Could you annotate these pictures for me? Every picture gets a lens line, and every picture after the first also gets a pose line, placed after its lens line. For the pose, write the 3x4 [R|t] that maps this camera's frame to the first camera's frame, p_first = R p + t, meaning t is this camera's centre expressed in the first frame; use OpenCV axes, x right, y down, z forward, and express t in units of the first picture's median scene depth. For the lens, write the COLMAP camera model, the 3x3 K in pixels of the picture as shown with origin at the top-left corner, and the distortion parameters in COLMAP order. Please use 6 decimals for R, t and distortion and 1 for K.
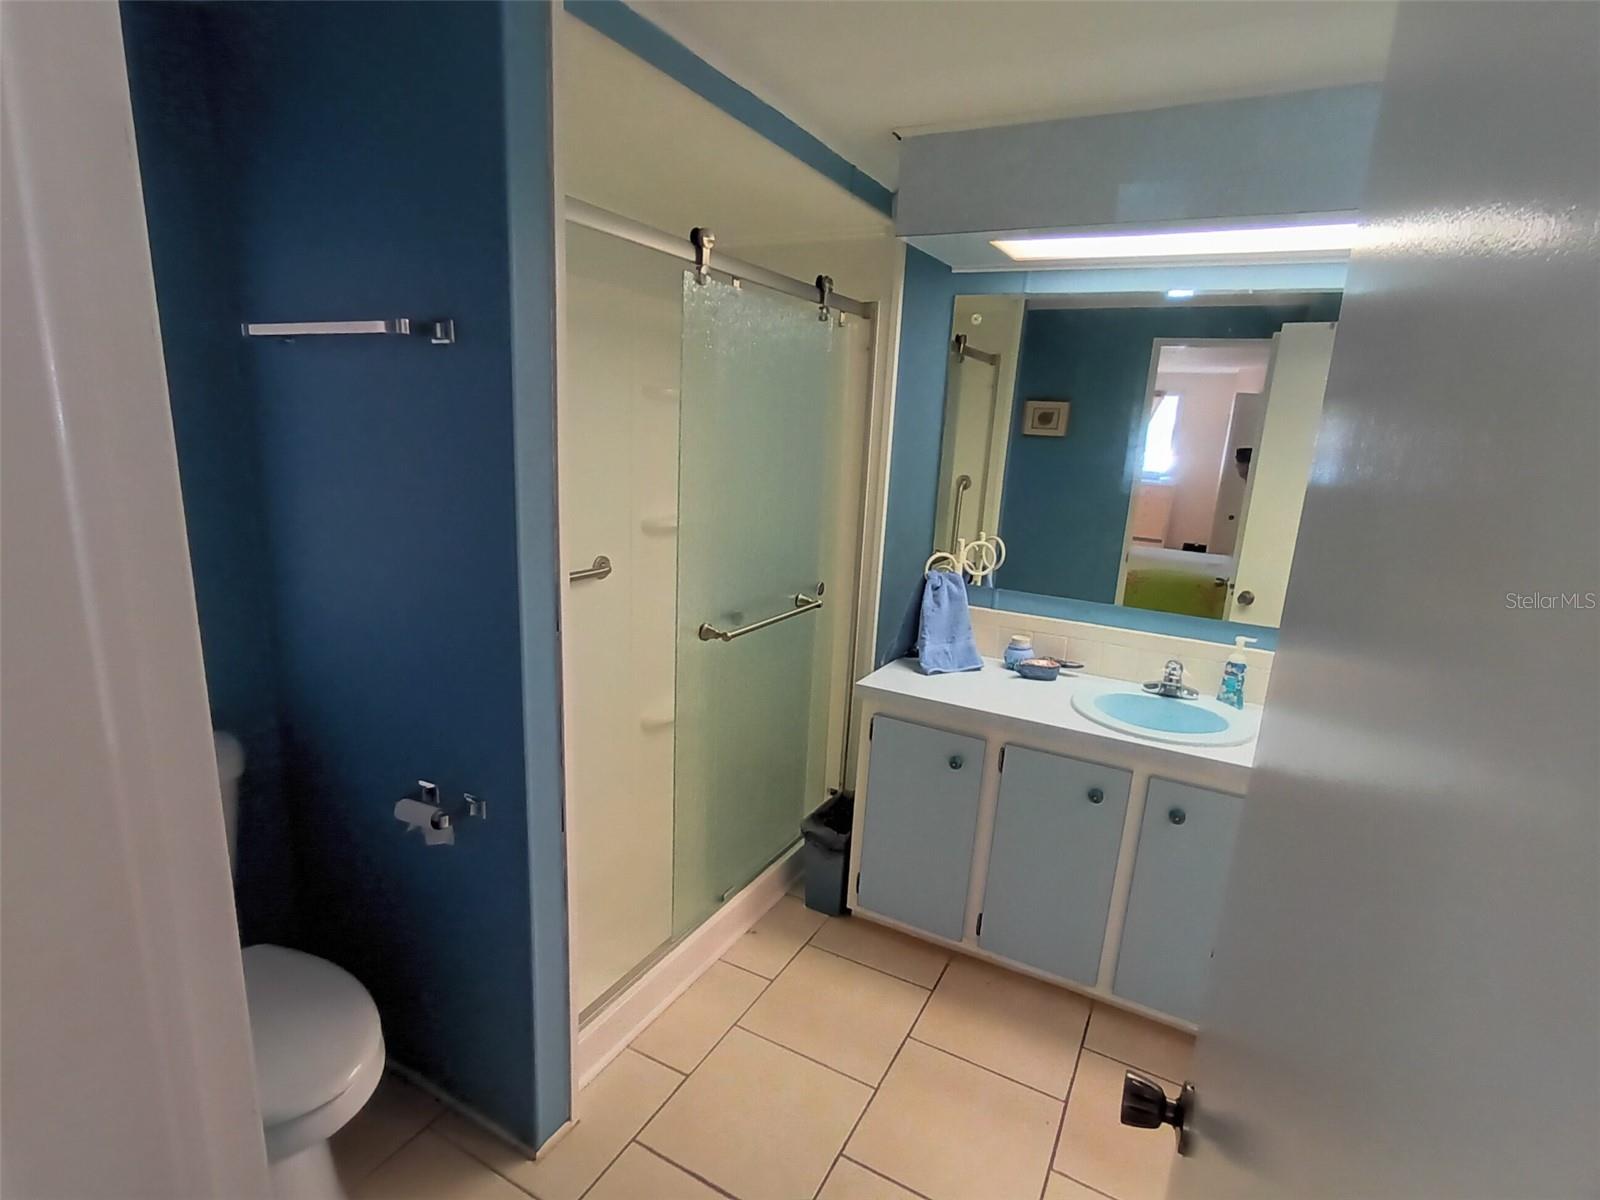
lens RADIAL K [[808.8, 0, 798.8], [0, 808.8, 606.5], [0, 0, 1]] dist [-0.030726, 0.019513]
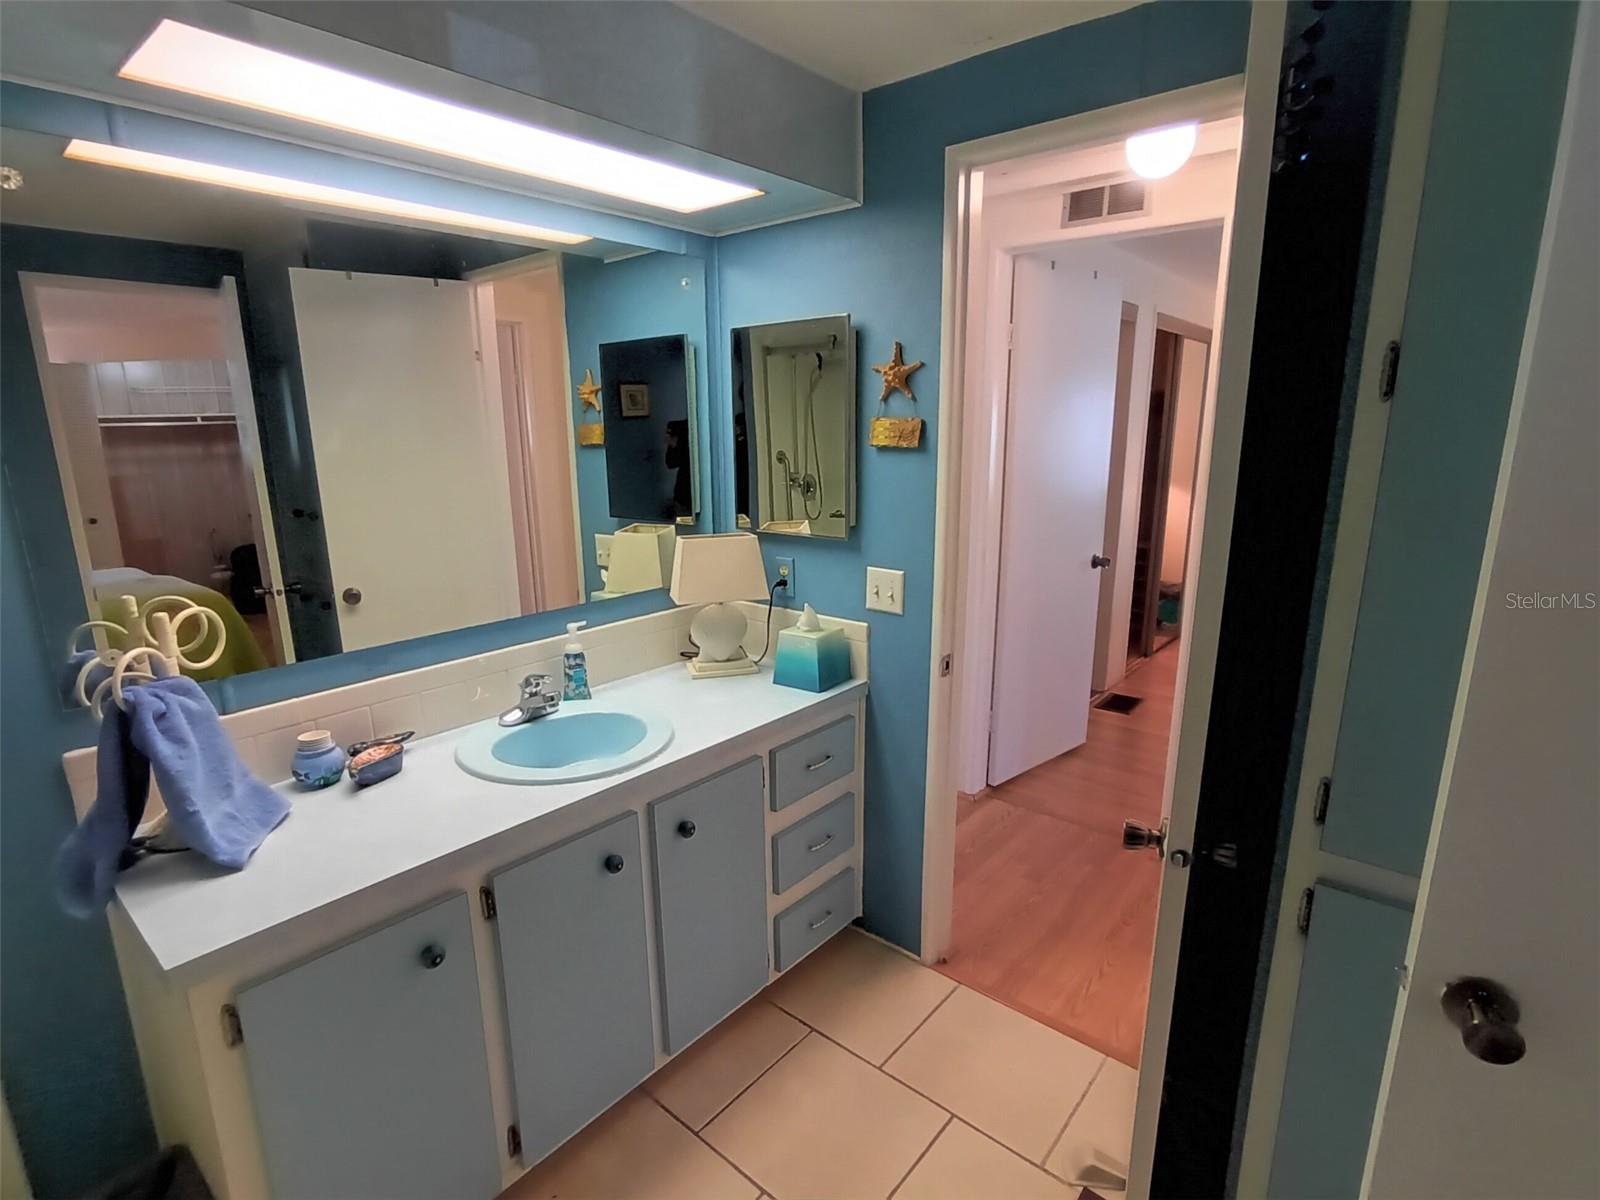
lens RADIAL K [[808.8, 0, 792.9], [0, 808.8, 613.4], [0, 0, 1]] dist [-0.030726, 0.019513]
pose [[0.218252, -0.281063, 0.934543, -0.206405], [0.241828, 0.943337, 0.227232, -0.104791], [-0.945455, 0.176405, 0.273854, 0.462843]]
